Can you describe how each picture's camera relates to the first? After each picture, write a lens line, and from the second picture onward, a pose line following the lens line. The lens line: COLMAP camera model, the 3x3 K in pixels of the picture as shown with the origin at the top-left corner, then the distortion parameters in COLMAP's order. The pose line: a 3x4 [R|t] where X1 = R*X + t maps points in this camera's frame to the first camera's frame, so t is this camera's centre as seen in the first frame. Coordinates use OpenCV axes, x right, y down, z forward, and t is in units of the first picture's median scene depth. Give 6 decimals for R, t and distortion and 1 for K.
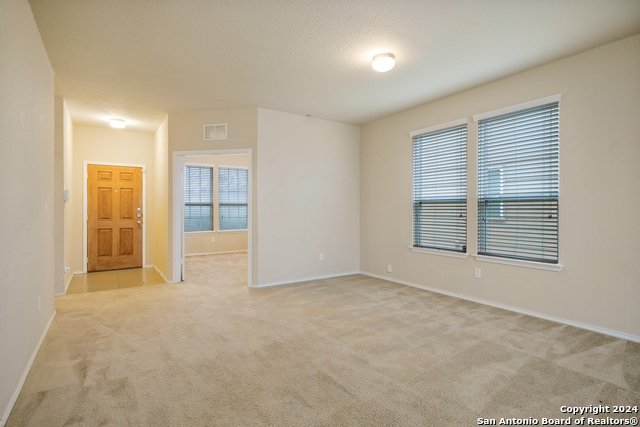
lens RADIAL K [[327.1, 0, 318.4], [0, 327.1, 207.4], [0, 0, 1]] dist [0.000799, 0.000126]
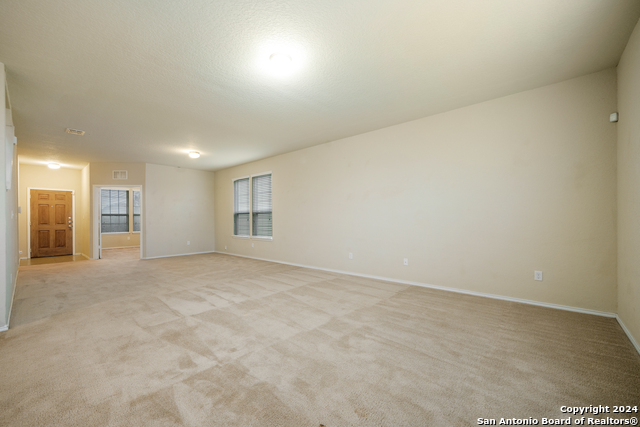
lens RADIAL K [[259.8, 0, 319.1], [0, 259.8, 217.4], [0, 0, 1]] dist [-0.002336, -0.000673]
pose [[0.965520, -0.005108, 0.260279, 0.320138], [0.004539, 0.999986, 0.002786, 0.005592], [-0.260290, -0.001508, 0.965529, -0.579897]]
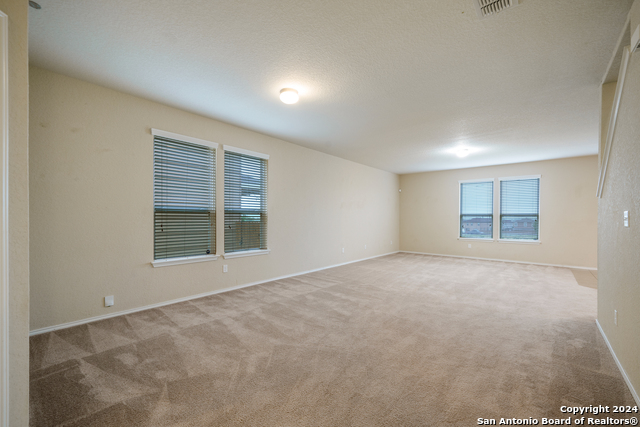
lens RADIAL K [[259.8, 0, 319.1], [0, 259.8, 217.4], [0, 0, 1]] dist [-0.002336, -0.000673]
pose [[-0.268947, 0.007416, 0.963127, -0.406755], [-0.002574, 0.999961, -0.008418, 0.005832], [-0.963152, -0.004743, -0.268917, 0.635270]]
